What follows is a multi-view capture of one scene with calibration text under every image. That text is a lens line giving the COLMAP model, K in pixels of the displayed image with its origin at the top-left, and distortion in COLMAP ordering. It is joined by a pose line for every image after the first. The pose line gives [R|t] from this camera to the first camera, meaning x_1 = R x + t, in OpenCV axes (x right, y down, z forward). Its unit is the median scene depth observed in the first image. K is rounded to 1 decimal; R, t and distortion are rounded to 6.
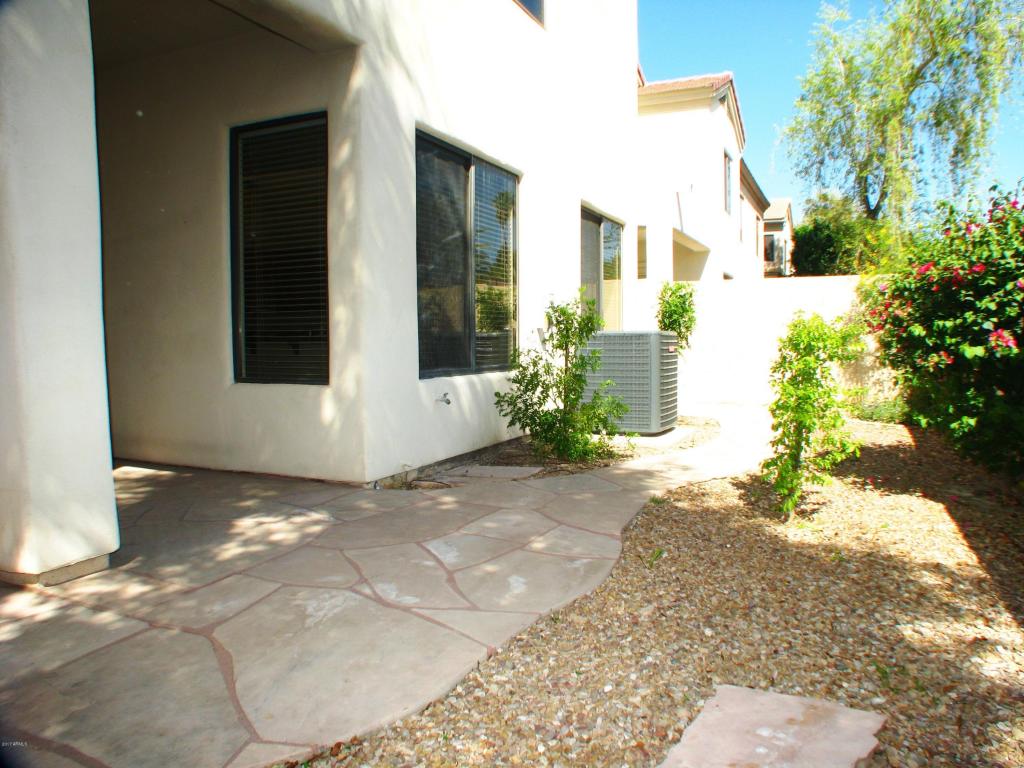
lens RADIAL K [[733.7, 0, 519.3], [0, 733.7, 389.9], [0, 0, 1]] dist [-0.146980, 0.124501]
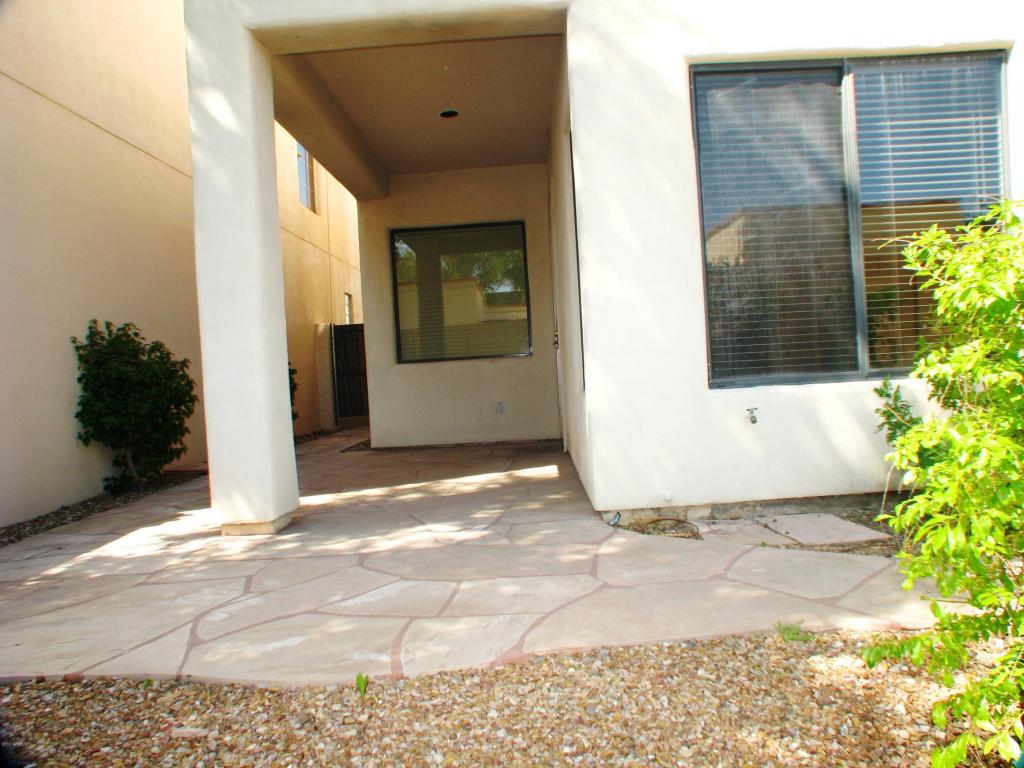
lens RADIAL K [[733.7, 0, 519.3], [0, 733.7, 389.9], [0, 0, 1]] dist [-0.146980, 0.124501]
pose [[0.401425, 0.011317, -0.915822, 0.532129], [-0.007747, 0.999930, 0.008961, -0.020958], [0.915859, 0.003498, 0.401485, 0.571261]]
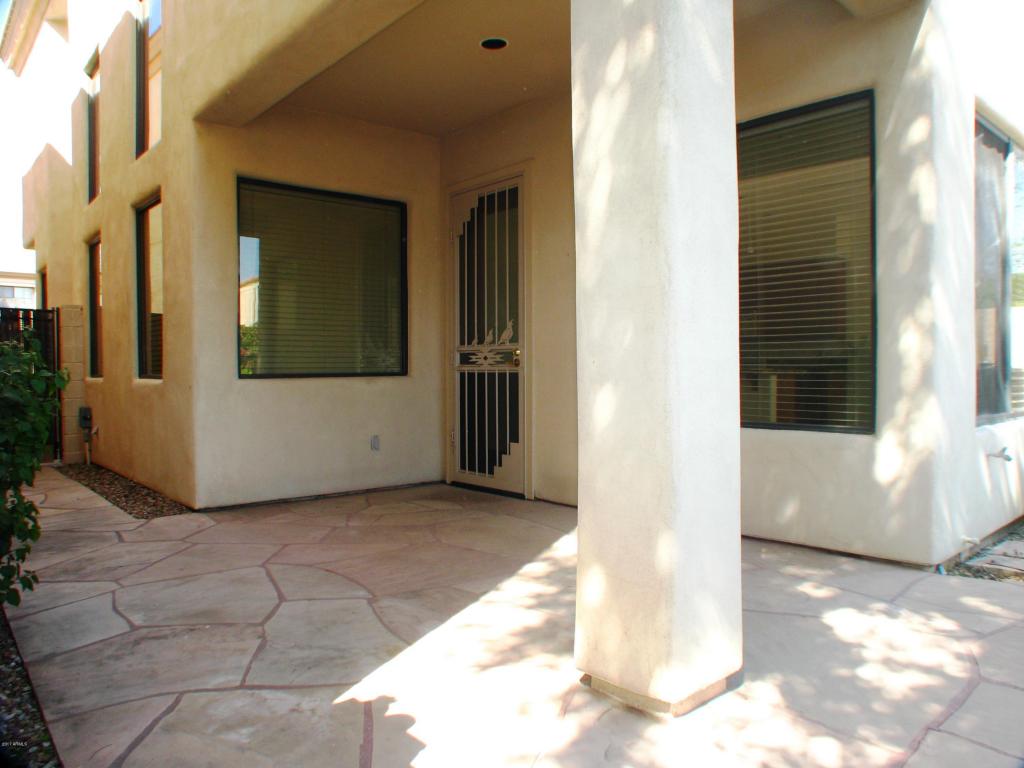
lens RADIAL K [[733.7, 0, 519.3], [0, 733.7, 389.9], [0, 0, 1]] dist [-0.146980, 0.124501]
pose [[0.913876, 0.008572, -0.405902, -0.308122], [-0.024908, 0.999078, -0.034982, -0.018824], [0.405228, 0.042079, 0.913247, 0.140514]]
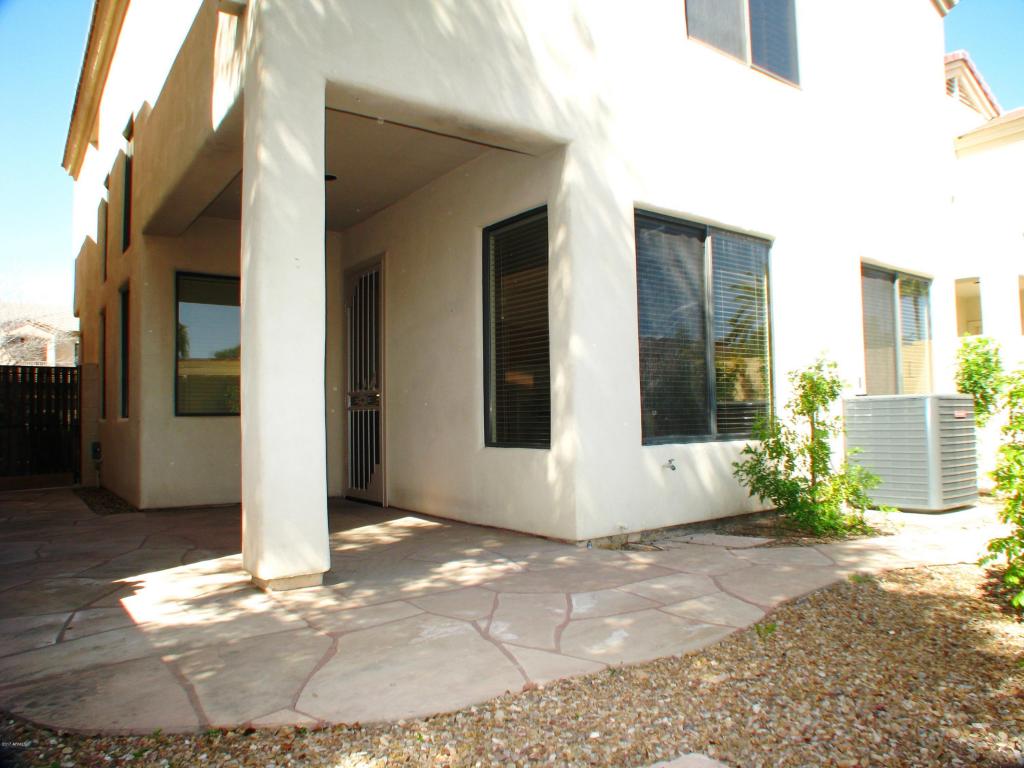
lens RADIAL K [[733.7, 0, 519.3], [0, 733.7, 389.9], [0, 0, 1]] dist [-0.146980, 0.124501]
pose [[0.870628, -0.028869, -0.491095, 0.246655], [-0.022757, 0.994845, -0.098825, 0.015203], [0.491416, 0.097216, 0.865482, 0.012739]]
